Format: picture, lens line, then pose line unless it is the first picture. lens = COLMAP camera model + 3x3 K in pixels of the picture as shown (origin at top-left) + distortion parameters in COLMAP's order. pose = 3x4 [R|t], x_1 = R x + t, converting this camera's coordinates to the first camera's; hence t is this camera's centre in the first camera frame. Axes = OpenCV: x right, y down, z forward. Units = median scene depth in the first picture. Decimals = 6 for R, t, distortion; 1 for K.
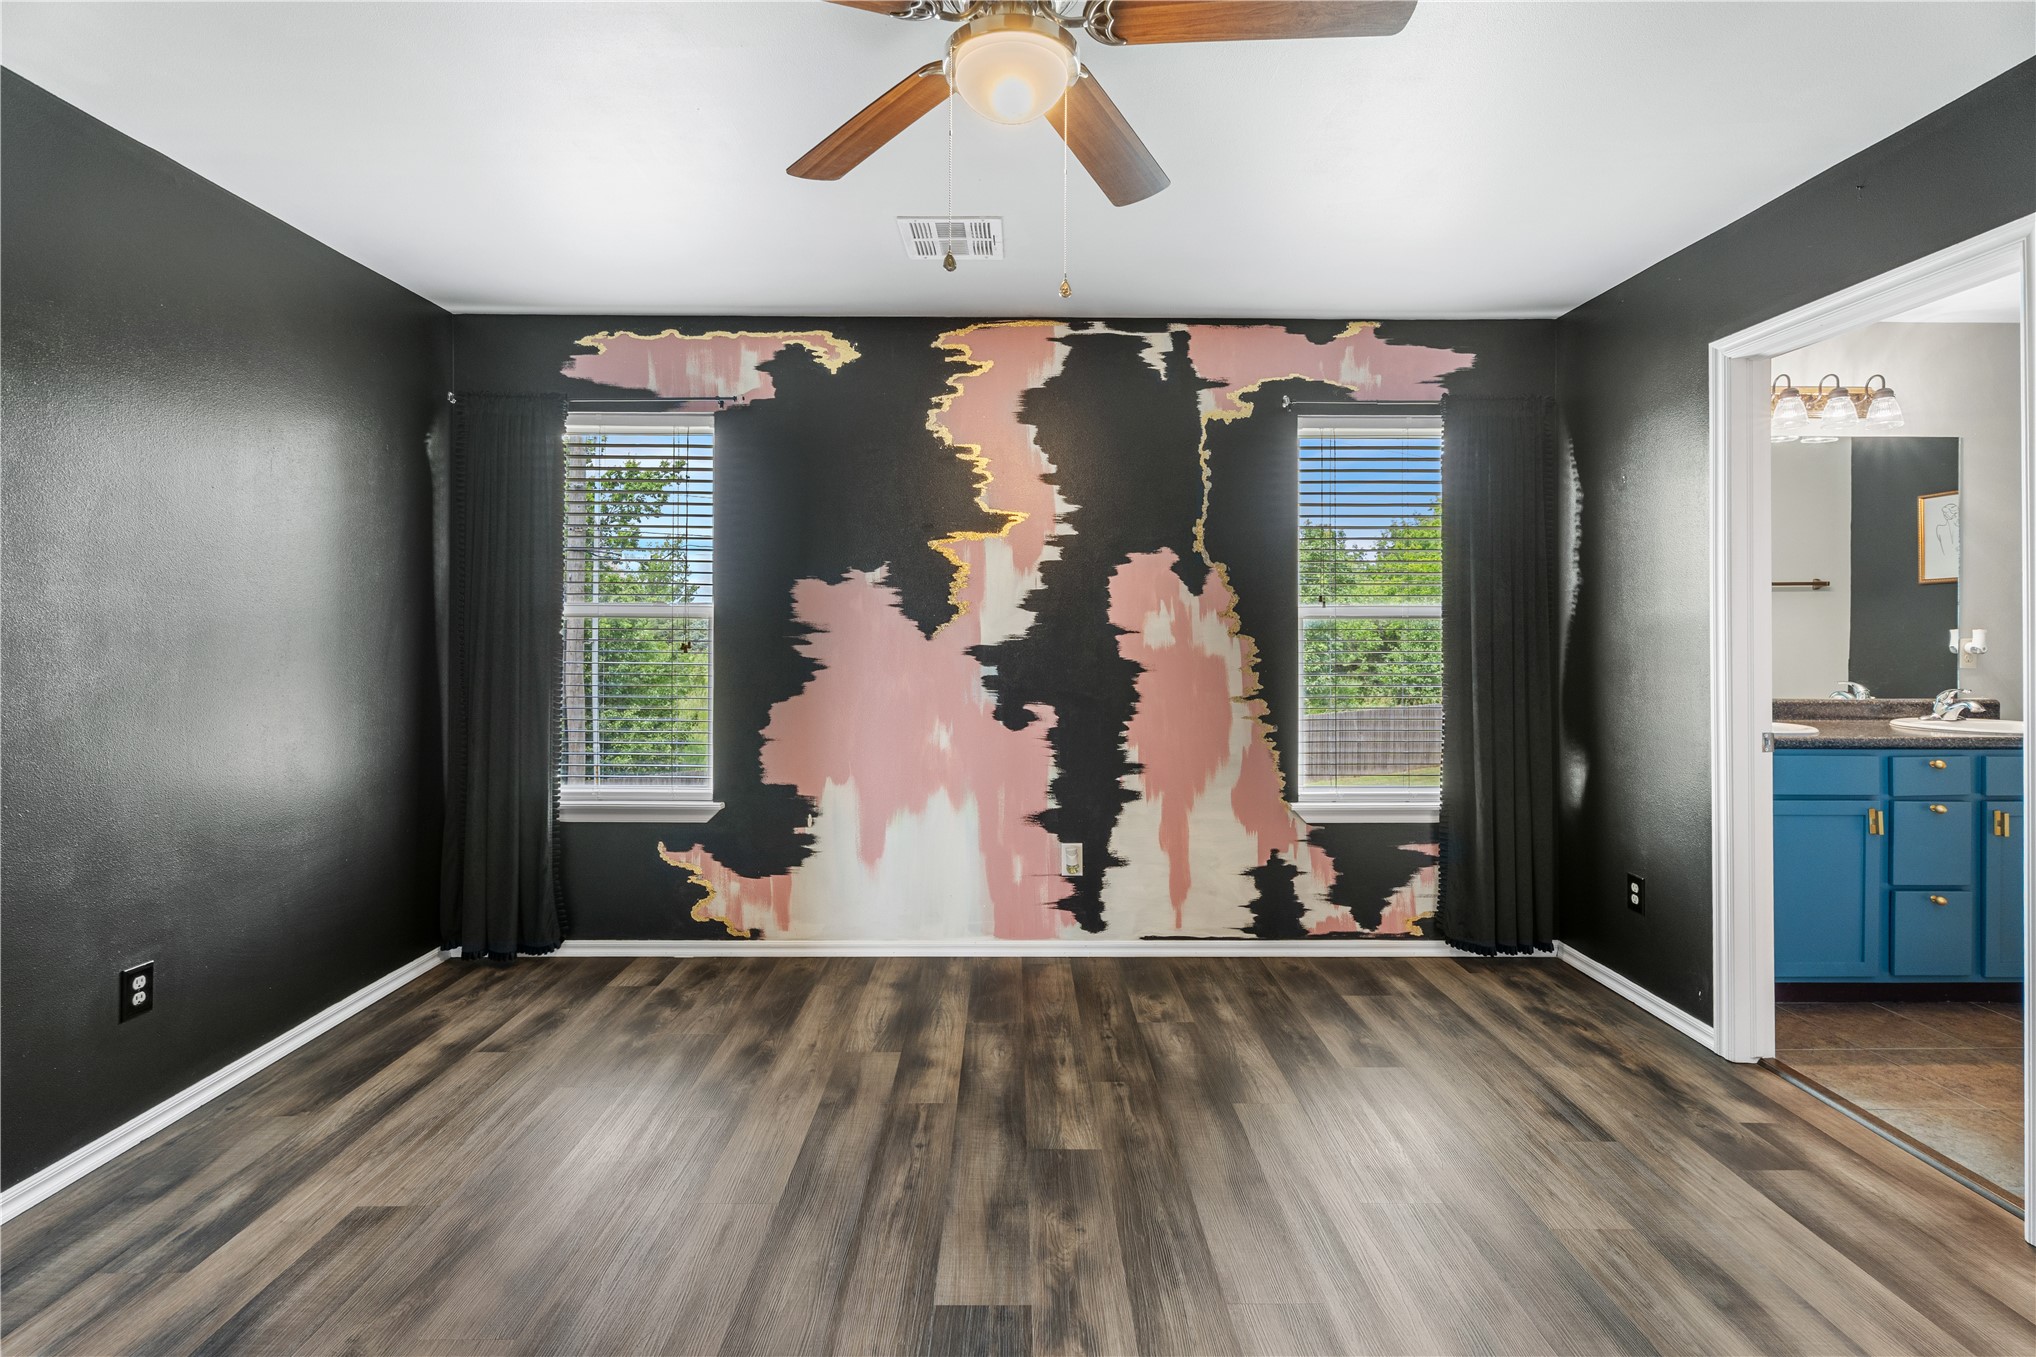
lens RADIAL K [[908.4, 0, 1027.7], [0, 908.4, 634.3], [0, 0, 1]] dist [0.000898, 0.002724]
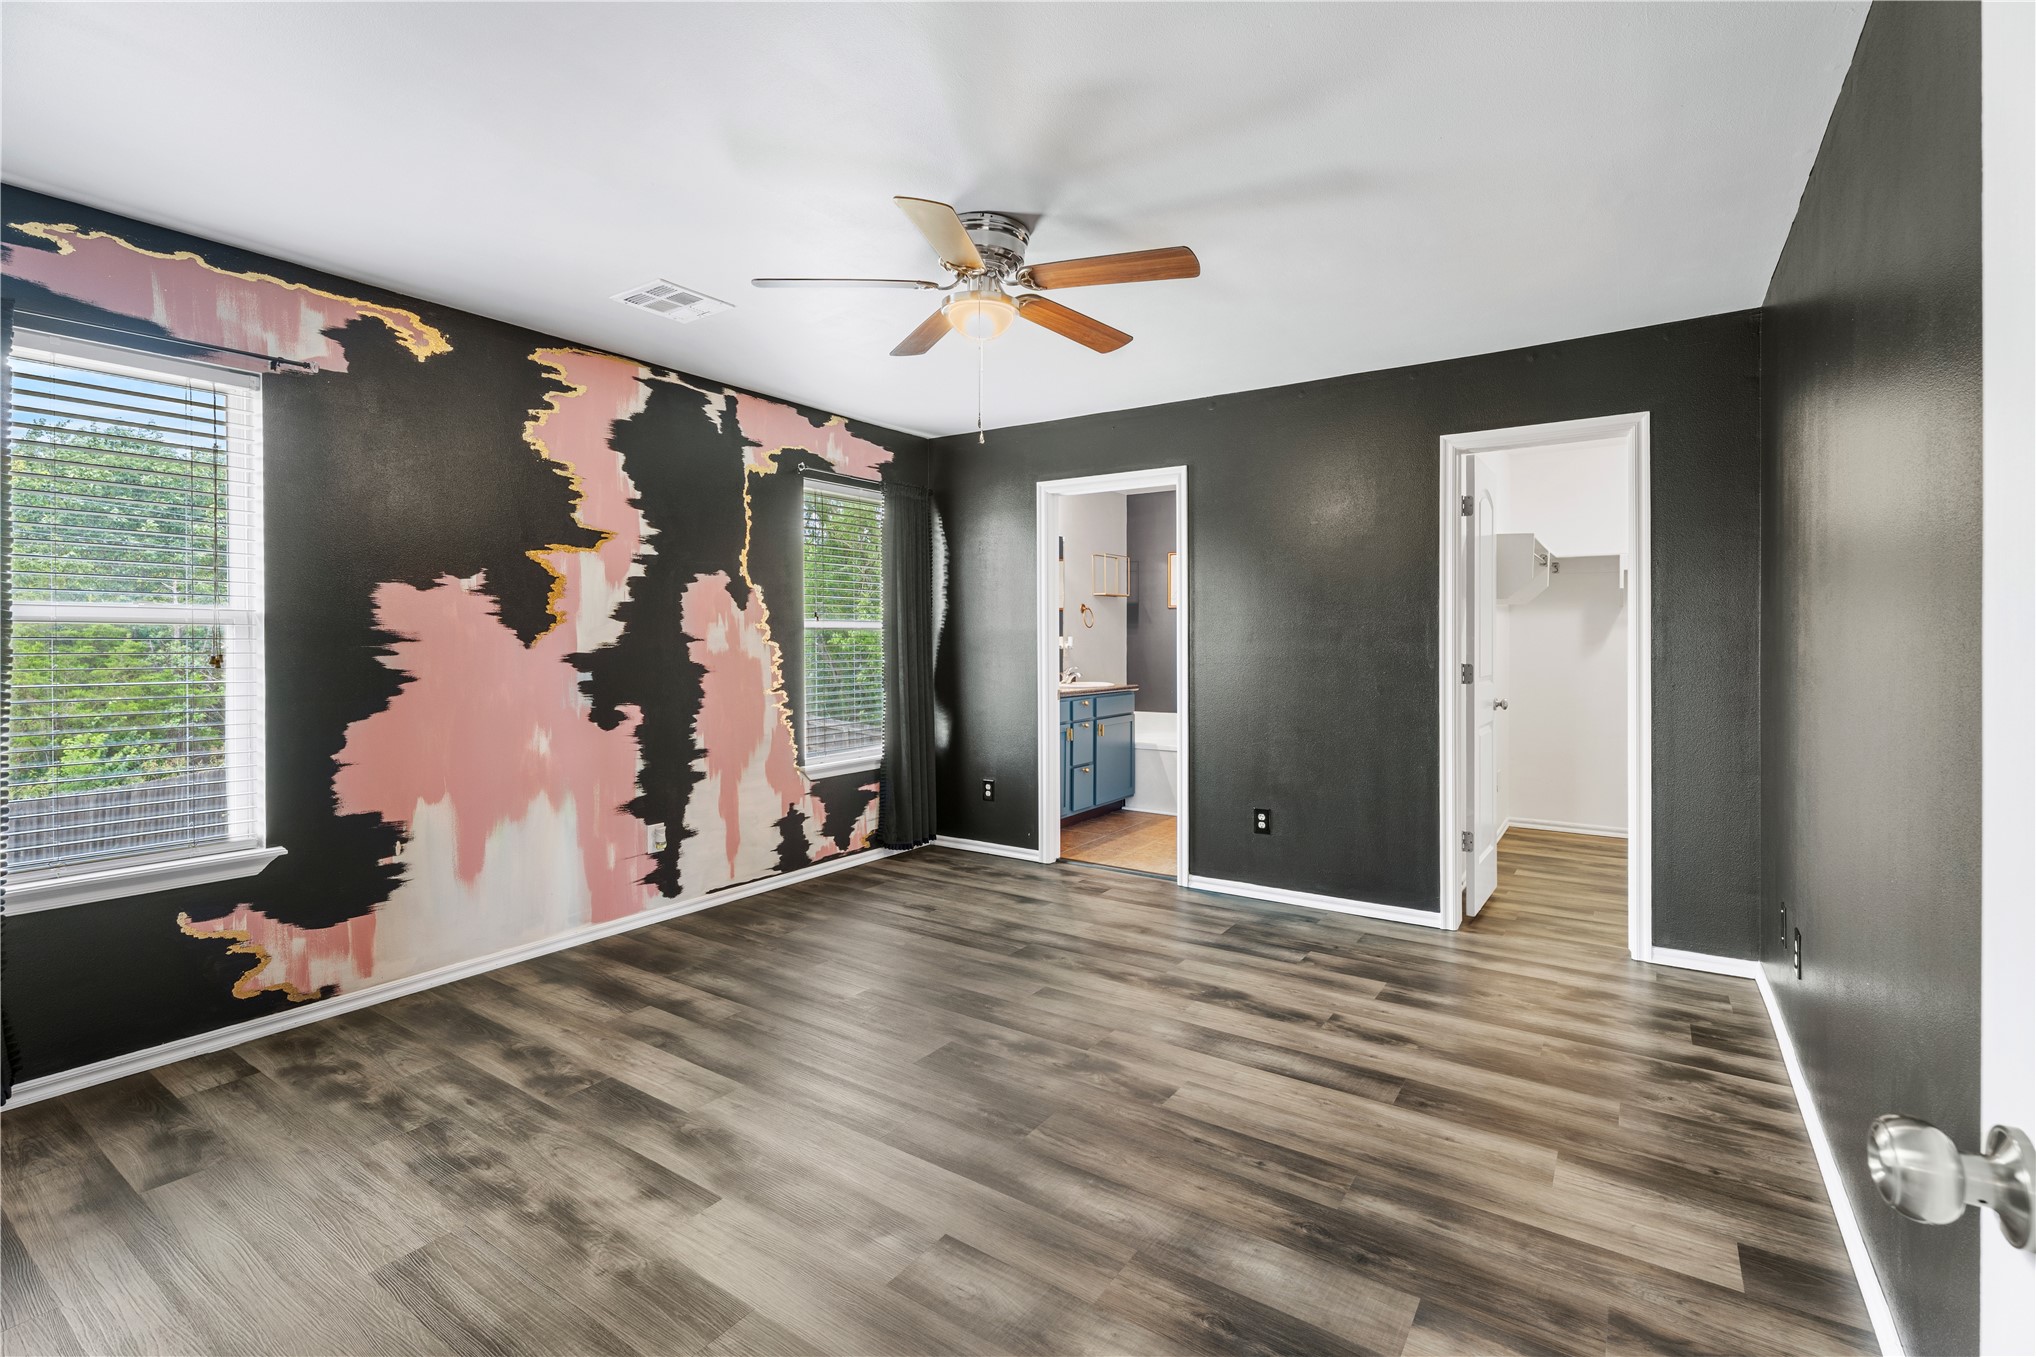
lens RADIAL K [[908.4, 0, 1002.3], [0, 908.4, 660.0], [0, 0, 1]] dist [0.000898, 0.002724]
pose [[0.585060, -0.022303, 0.810683, -0.623210], [0.006441, 0.999718, 0.022855, -0.000574], [-0.810964, -0.008150, 0.585039, -0.023244]]
